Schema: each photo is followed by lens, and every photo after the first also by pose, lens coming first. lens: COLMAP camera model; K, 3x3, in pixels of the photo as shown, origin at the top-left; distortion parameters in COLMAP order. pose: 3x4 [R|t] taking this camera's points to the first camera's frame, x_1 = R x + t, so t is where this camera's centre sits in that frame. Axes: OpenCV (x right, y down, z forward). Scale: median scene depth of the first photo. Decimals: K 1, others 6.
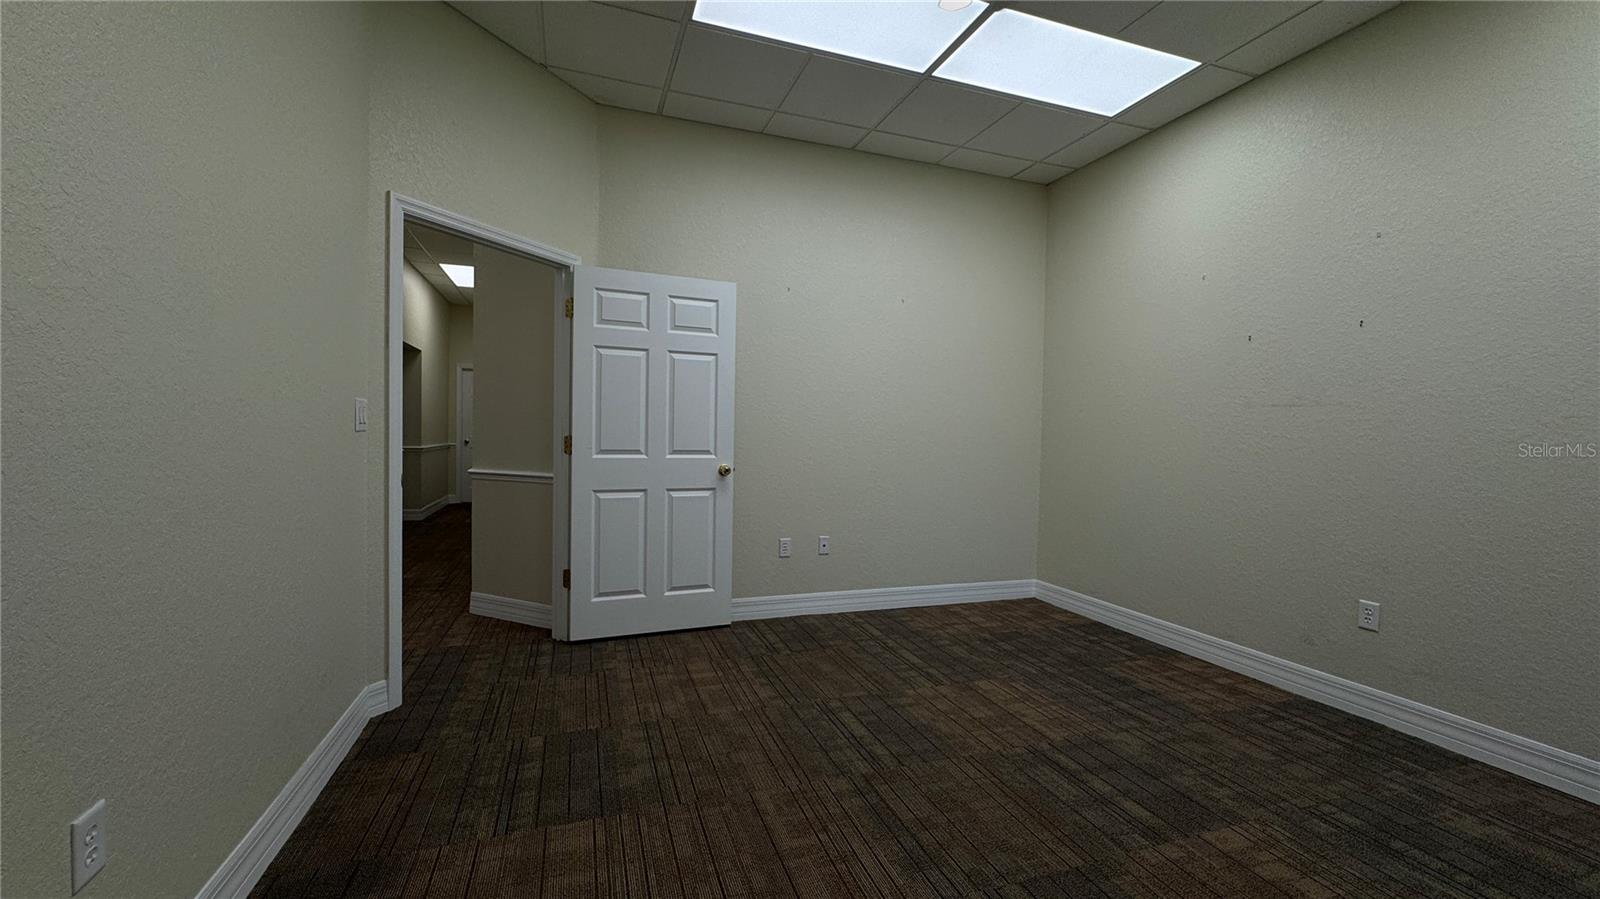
lens RADIAL K [[638.2, 0, 802.5], [0, 638.2, 447.3], [0, 0, 1]] dist [-0.001697, -0.000009]
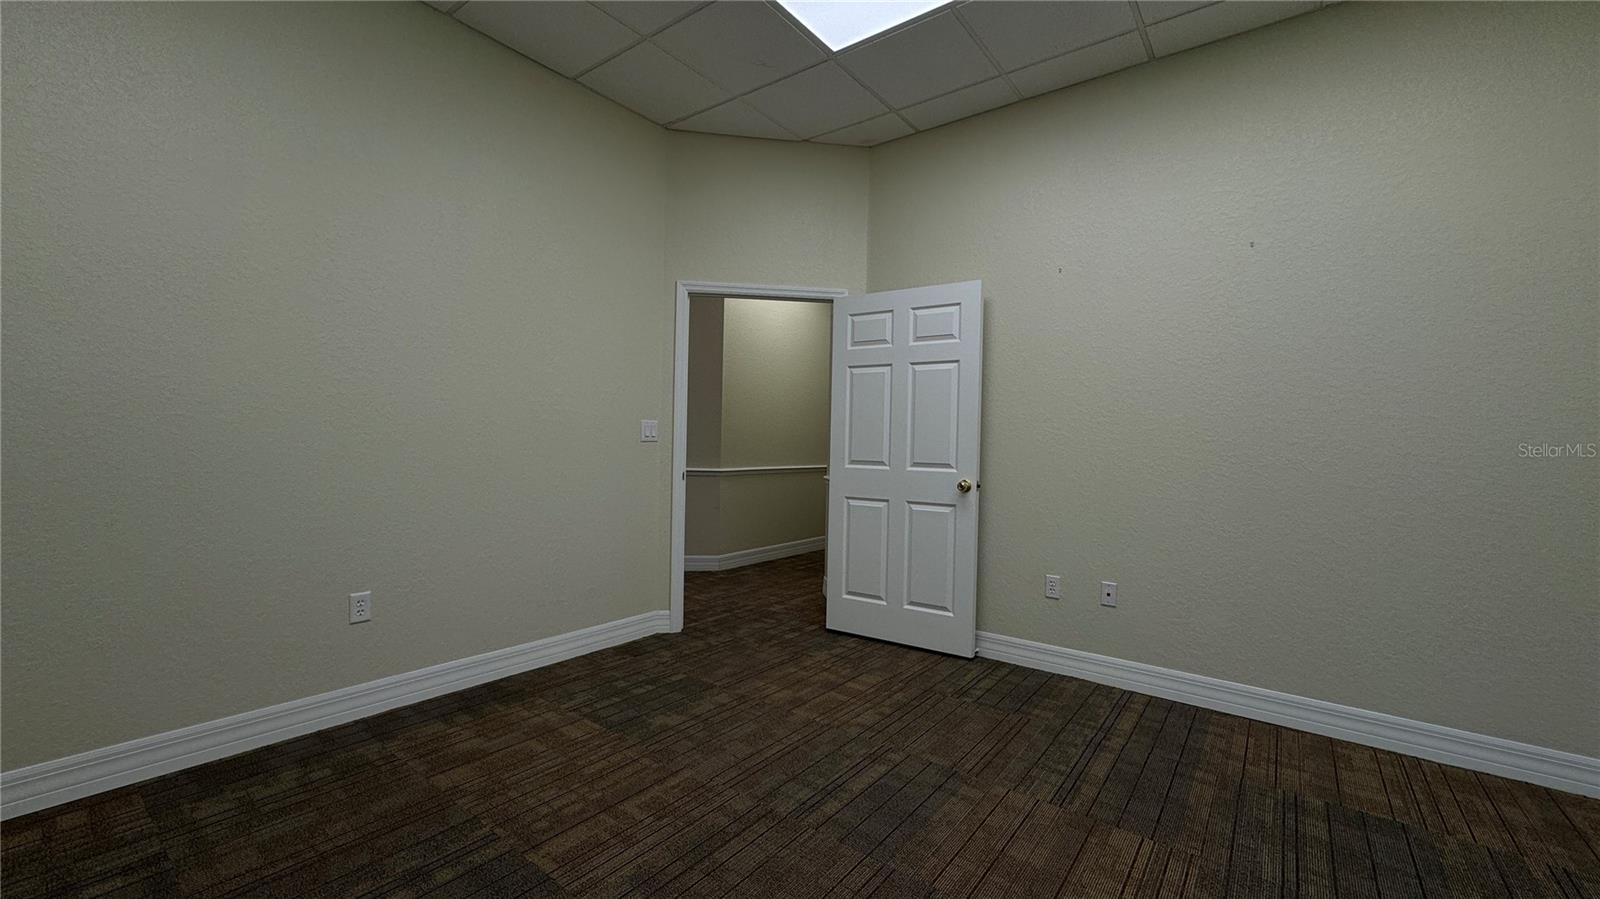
lens RADIAL K [[634.4, 0, 796.7], [0, 634.4, 449.5], [0, 0, 1]] dist [0.000037, 0.000123]
pose [[0.547290, 0.000510, -0.836943, 0.543074], [-0.029946, 0.999371, -0.018973, 0.008753], [0.836407, 0.035447, 0.546961, 0.321333]]
